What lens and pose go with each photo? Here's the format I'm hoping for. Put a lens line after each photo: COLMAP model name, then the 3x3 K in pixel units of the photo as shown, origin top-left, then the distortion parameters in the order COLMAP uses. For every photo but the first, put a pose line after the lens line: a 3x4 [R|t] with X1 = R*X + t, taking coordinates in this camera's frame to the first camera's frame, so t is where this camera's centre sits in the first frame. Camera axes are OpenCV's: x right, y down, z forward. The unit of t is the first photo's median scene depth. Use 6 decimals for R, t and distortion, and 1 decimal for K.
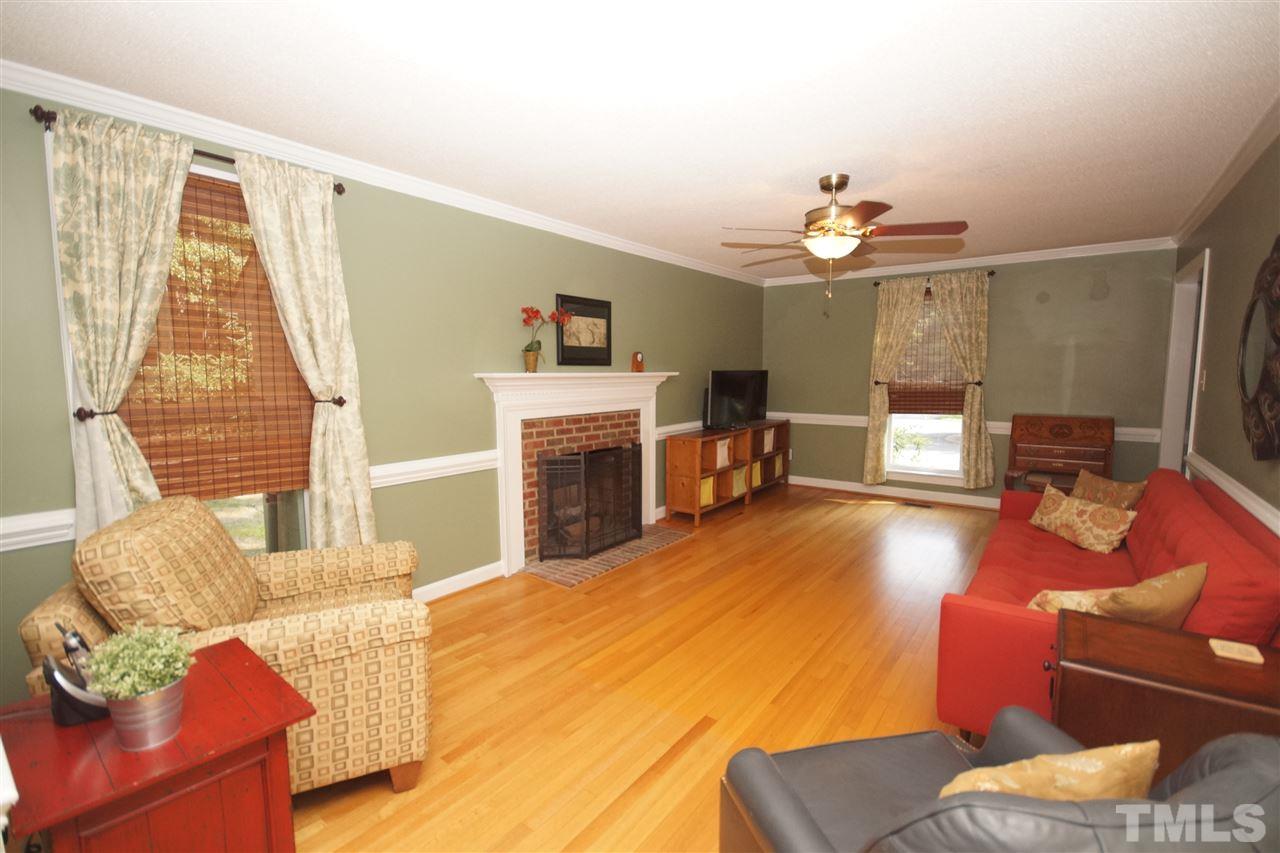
lens RADIAL K [[571.5, 0, 631.4], [0, 571.5, 425.2], [0, 0, 1]] dist [-0.001514, -0.002501]
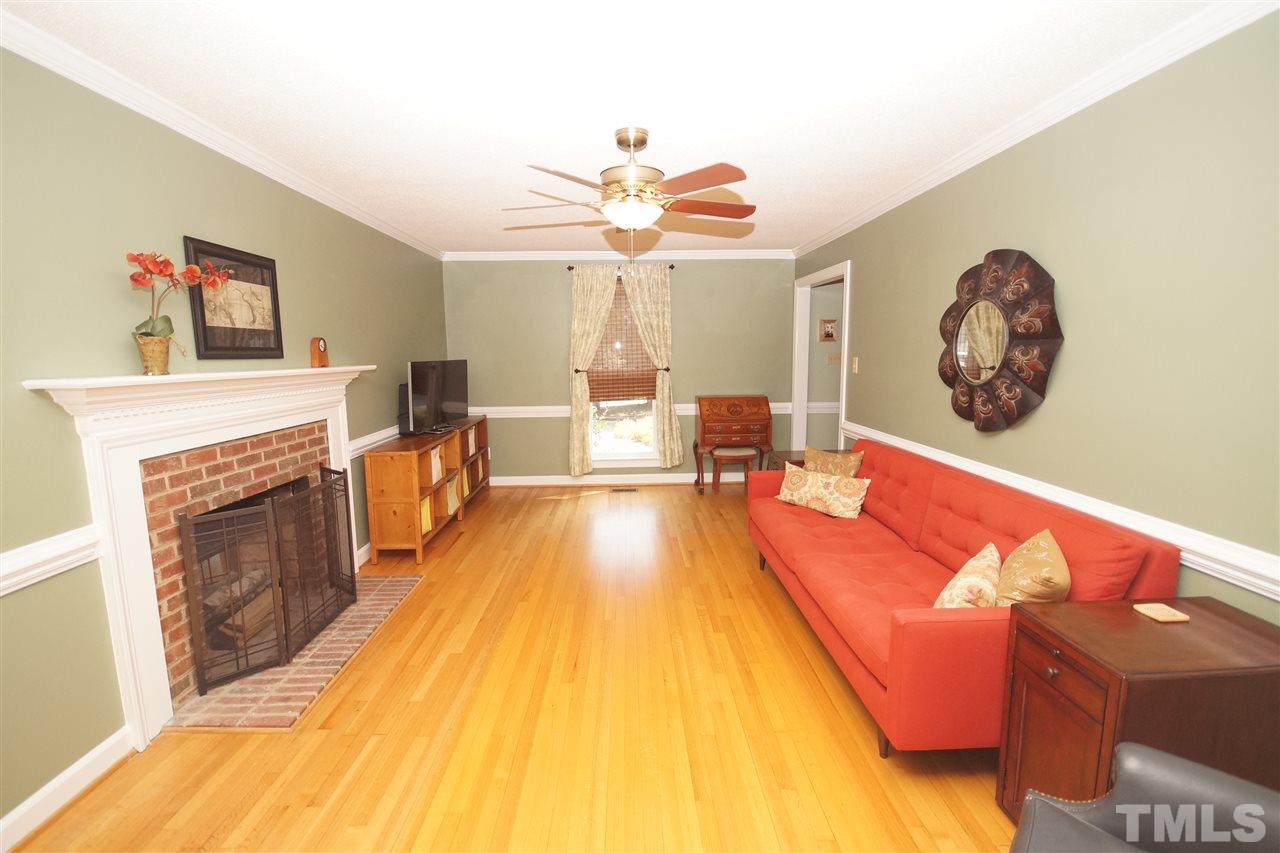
lens RADIAL K [[571.5, 0, 639.2], [0, 571.5, 425.1], [0, 0, 1]] dist [-0.001514, -0.002501]
pose [[0.780137, -0.084869, 0.619826, -0.134820], [0.068394, 0.996387, 0.050346, -0.033293], [-0.621859, 0.003115, 0.783123, 0.237888]]
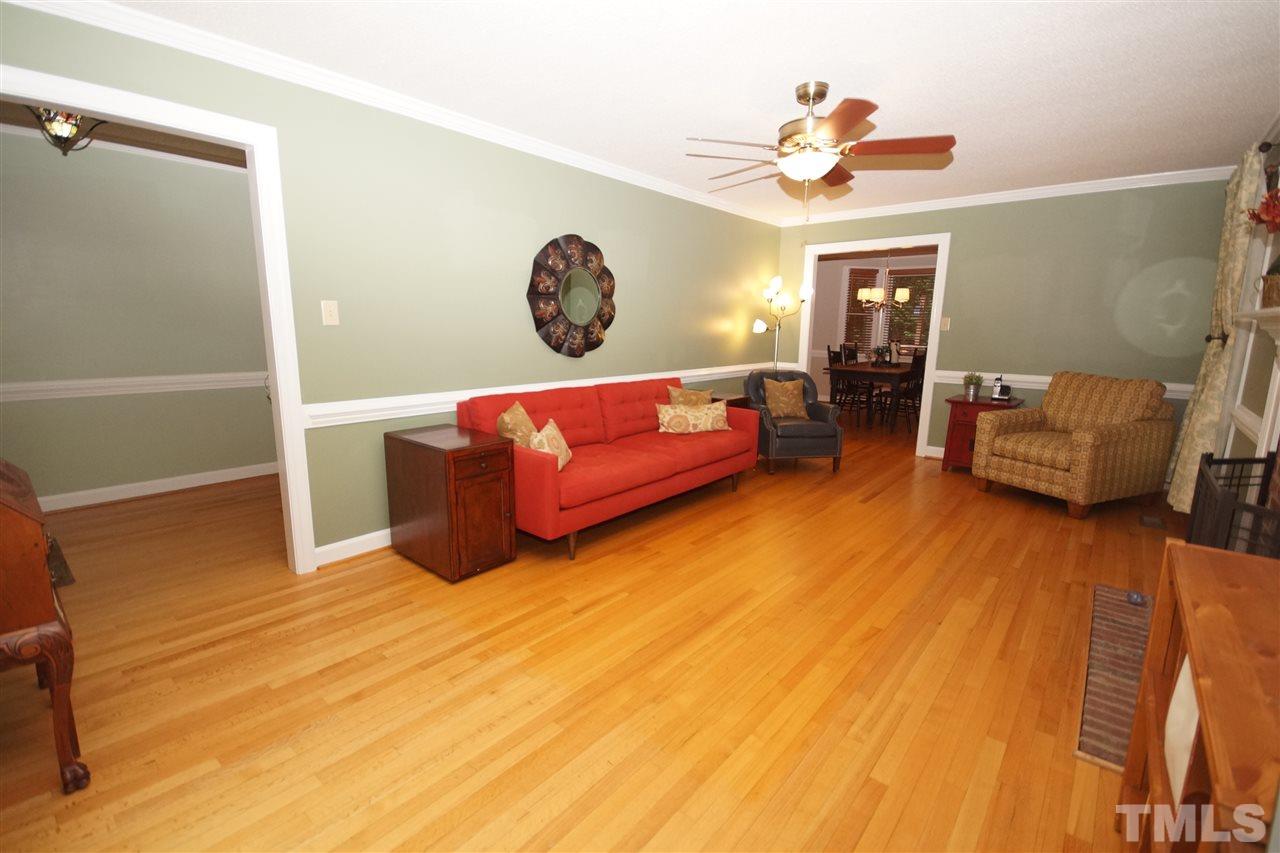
lens RADIAL K [[571.5, 0, 633.7], [0, 571.5, 421.9], [0, 0, 1]] dist [-0.001514, -0.002501]
pose [[-0.998092, -0.012808, 0.060408, 0.397126], [0.003305, 0.965771, 0.259376, -0.117090], [-0.061662, 0.259081, -0.963885, 1.427175]]
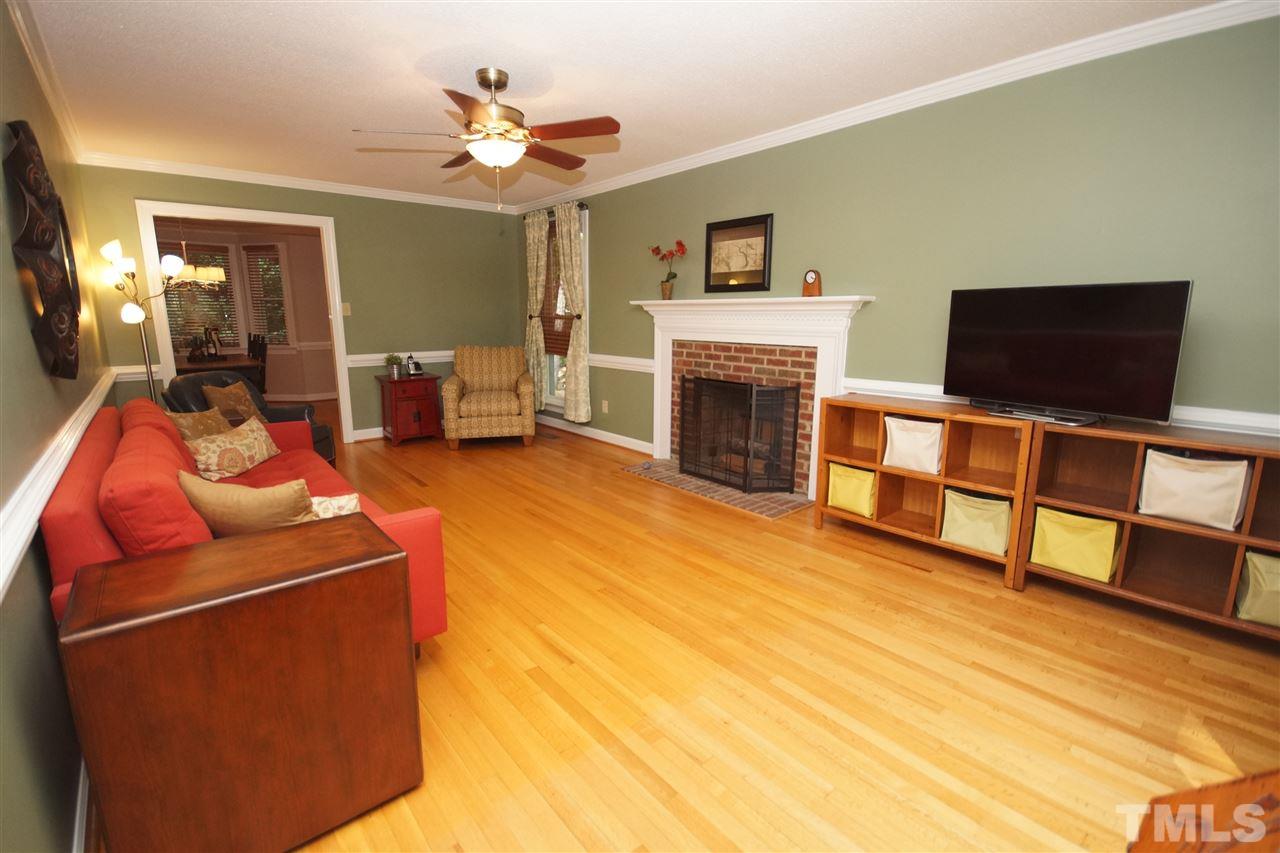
lens RADIAL K [[571.5, 0, 636.6], [0, 571.5, 423.2], [0, 0, 1]] dist [-0.001514, -0.002501]
pose [[-0.217705, 0.191080, -0.957127, 0.898665], [-0.087331, 0.972902, 0.214093, -0.079223], [0.972100, 0.130196, -0.195118, 1.037935]]
